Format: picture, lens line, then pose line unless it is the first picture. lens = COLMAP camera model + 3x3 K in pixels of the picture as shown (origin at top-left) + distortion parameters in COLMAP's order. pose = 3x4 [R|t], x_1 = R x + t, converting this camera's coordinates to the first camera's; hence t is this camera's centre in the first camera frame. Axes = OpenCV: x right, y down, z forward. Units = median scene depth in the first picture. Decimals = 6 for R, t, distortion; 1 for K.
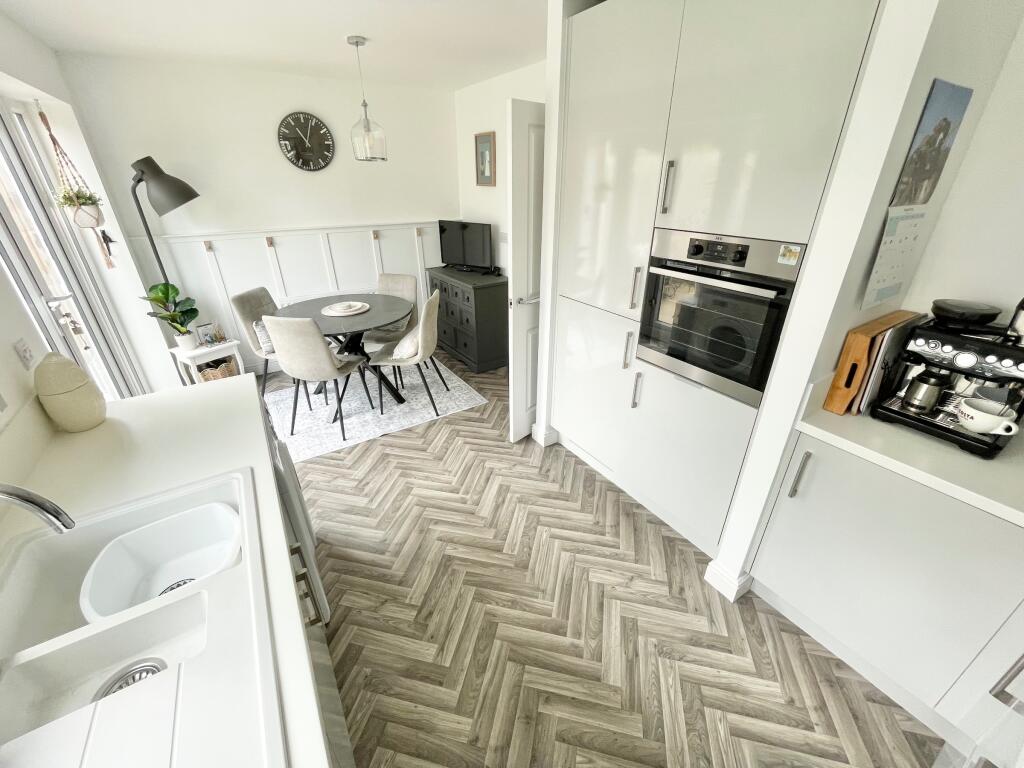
lens RADIAL K [[413.8, 0, 510.1], [0, 413.8, 382.5], [0, 0, 1]] dist [-0.003073, -0.000006]
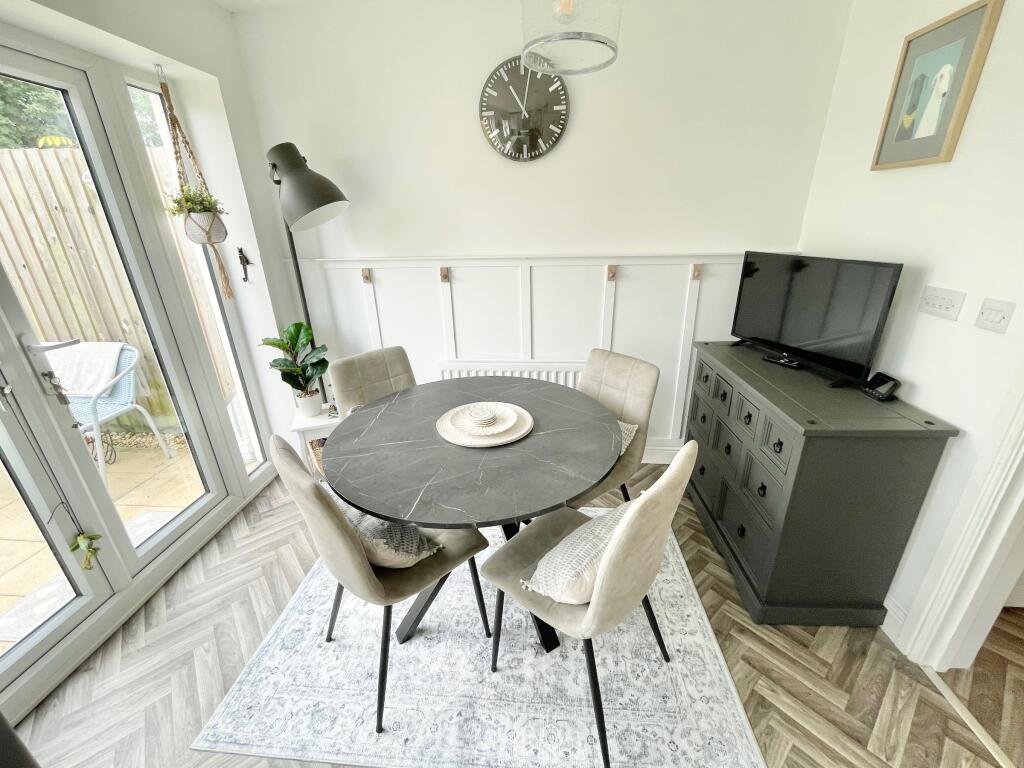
lens RADIAL K [[413.8, 0, 510.1], [0, 413.8, 382.5], [0, 0, 1]] dist [-0.003073, -0.000006]
pose [[0.793472, 0.209906, -0.571263, -0.095601], [-0.249101, 0.968427, 0.009845, -0.206471], [0.555294, 0.134491, 0.820708, 0.542139]]
